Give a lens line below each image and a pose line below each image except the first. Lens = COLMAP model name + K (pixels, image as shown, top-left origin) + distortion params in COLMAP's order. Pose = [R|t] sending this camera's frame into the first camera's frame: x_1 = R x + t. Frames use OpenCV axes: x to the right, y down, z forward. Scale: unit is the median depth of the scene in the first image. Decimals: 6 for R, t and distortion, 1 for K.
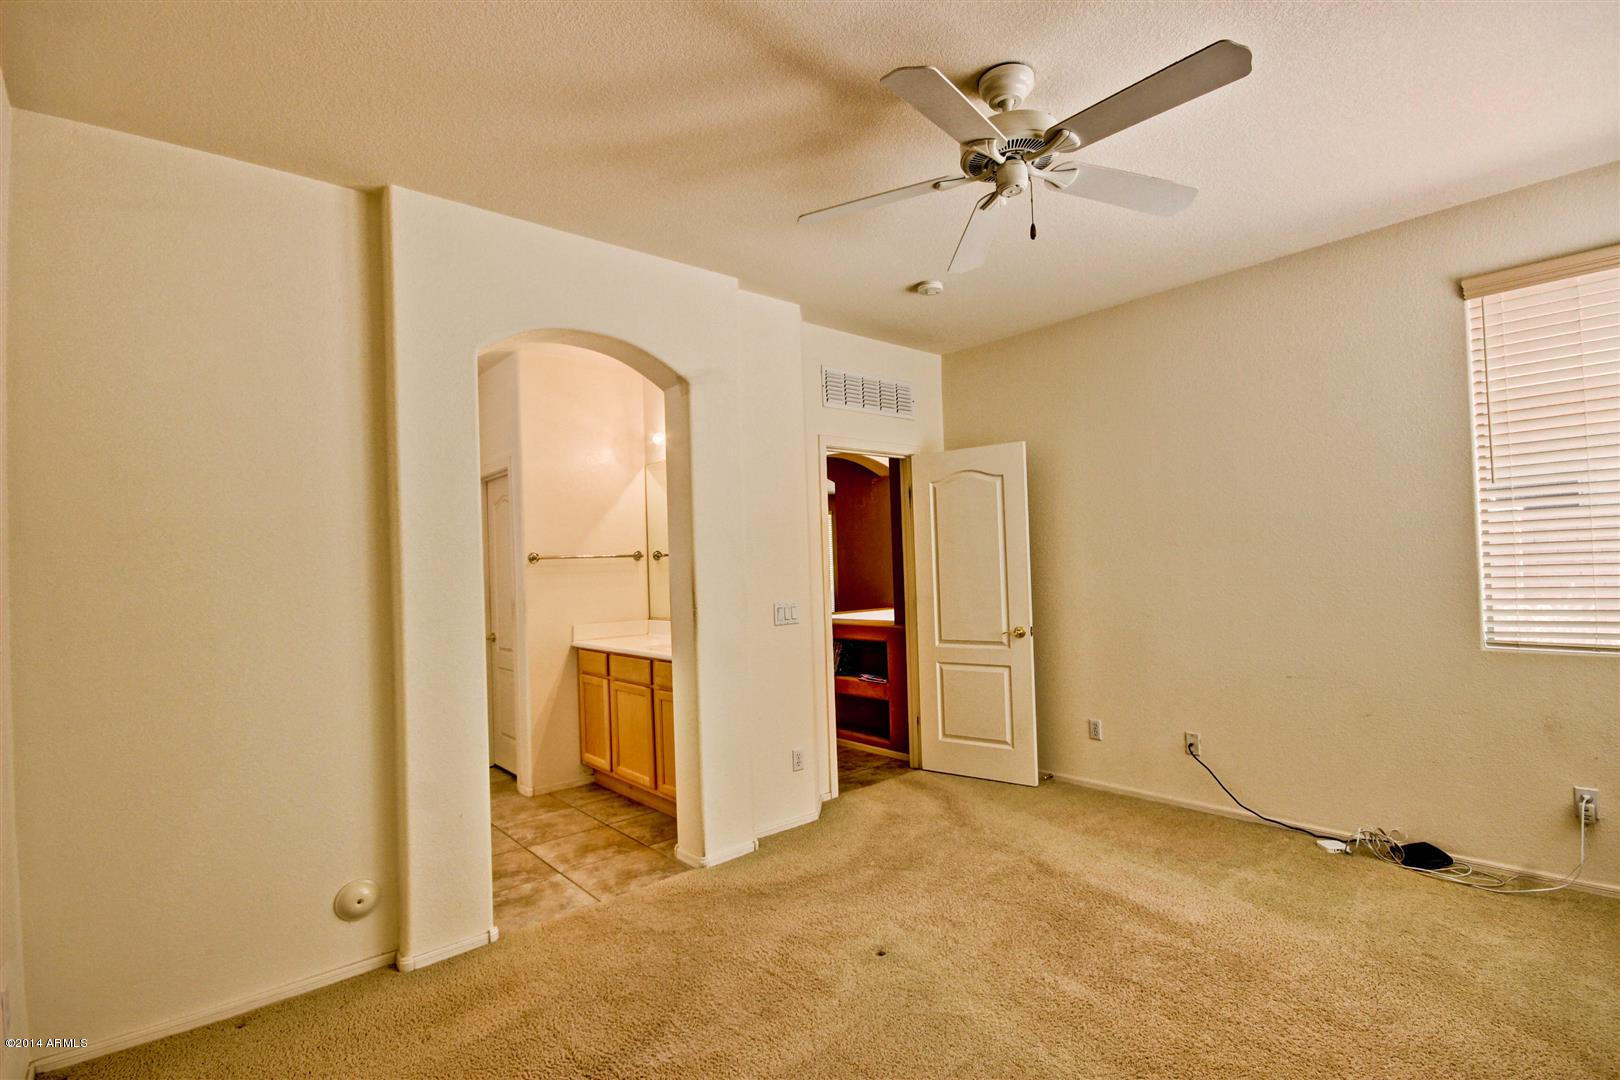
lens RADIAL K [[743.4, 0, 817.4], [0, 743.4, 553.9], [0, 0, 1]] dist [0.012320, -0.013887]
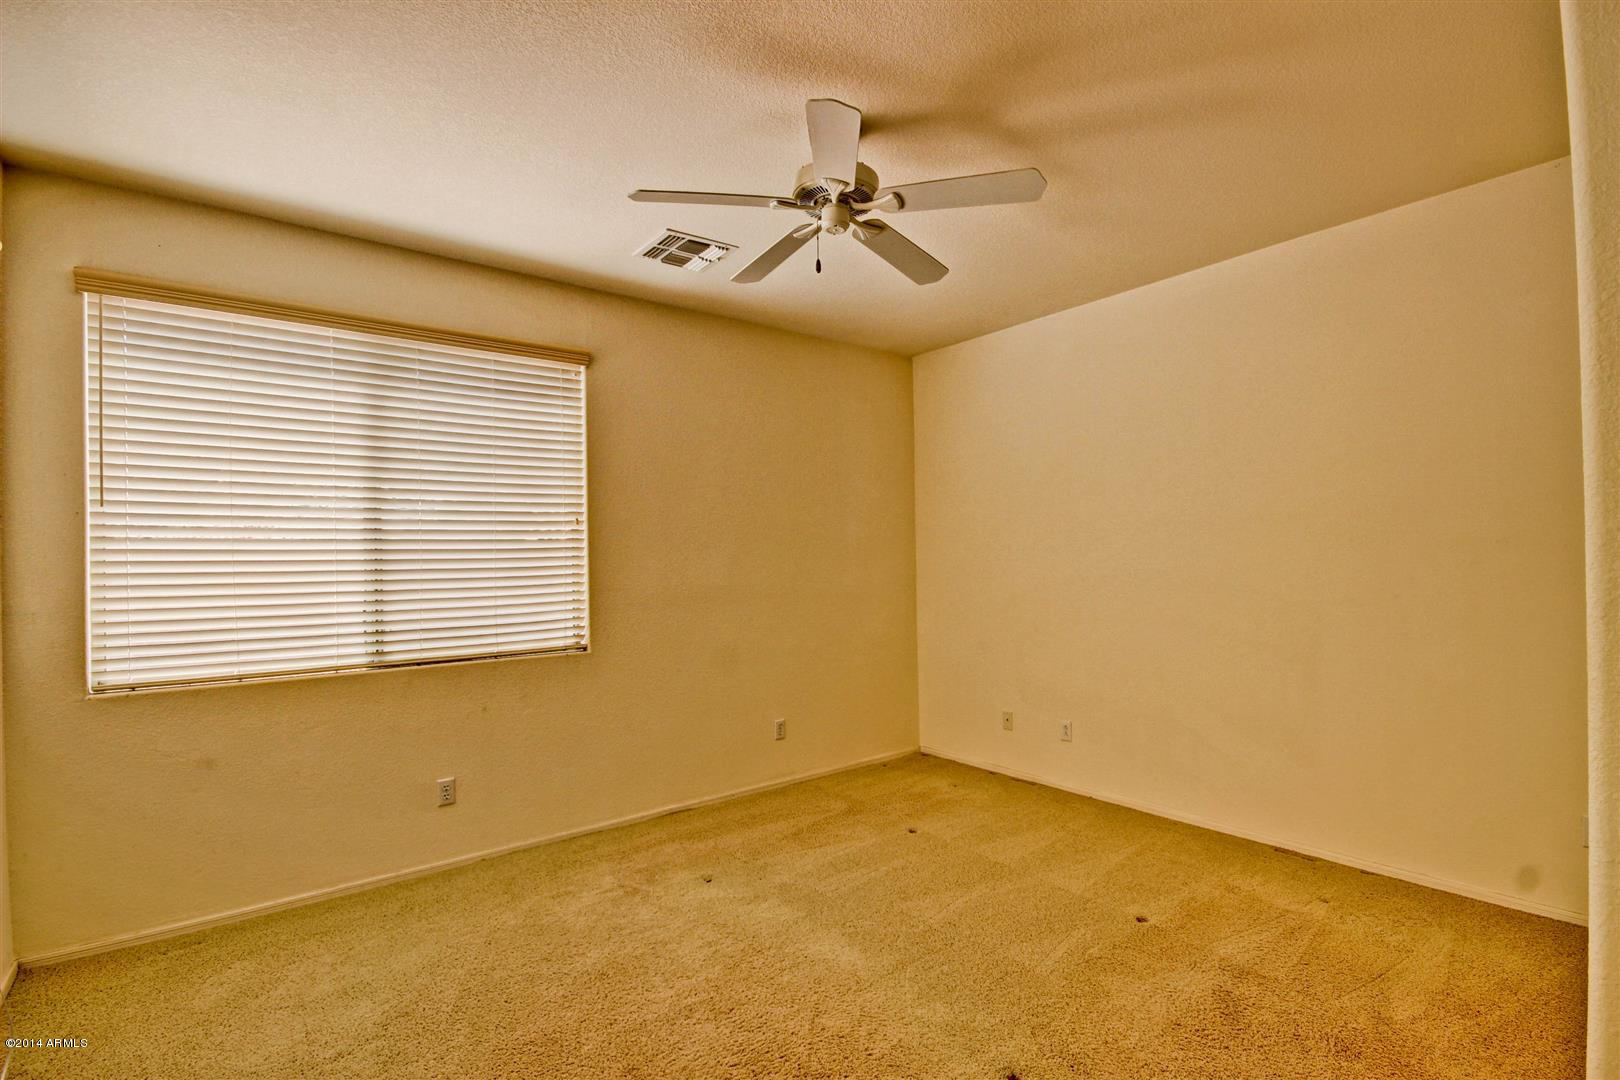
lens RADIAL K [[743.4, 0, 817.4], [0, 743.4, 553.9], [0, 0, 1]] dist [0.012320, -0.013887]
pose [[-0.997422, 0.057071, 0.043490, 0.179795], [0.056328, 0.998248, -0.018135, 0.001014], [-0.044448, -0.015638, -0.998889, 1.386097]]
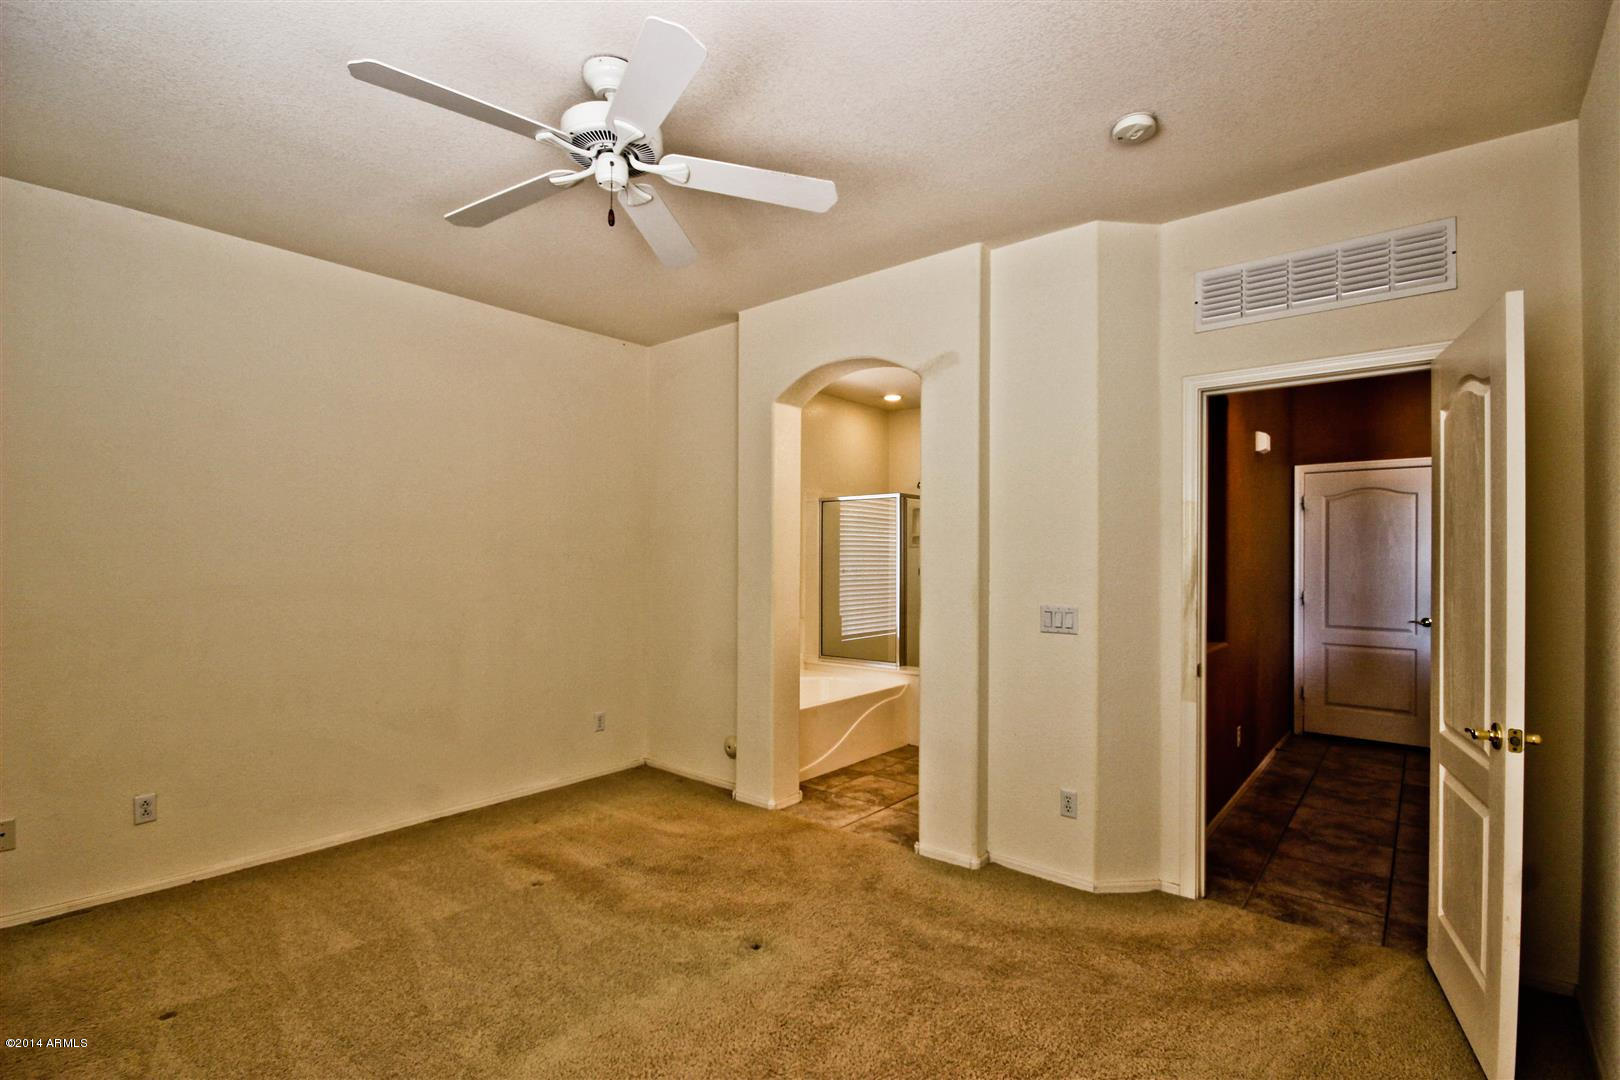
lens RADIAL K [[743.4, 0, 817.4], [0, 743.4, 553.9], [0, 0, 1]] dist [0.012320, -0.013887]
pose [[0.169365, 0.031204, -0.985059, 0.841901], [0.005860, 0.999449, 0.032667, -0.023211], [0.985536, -0.011305, 0.169089, 0.716123]]
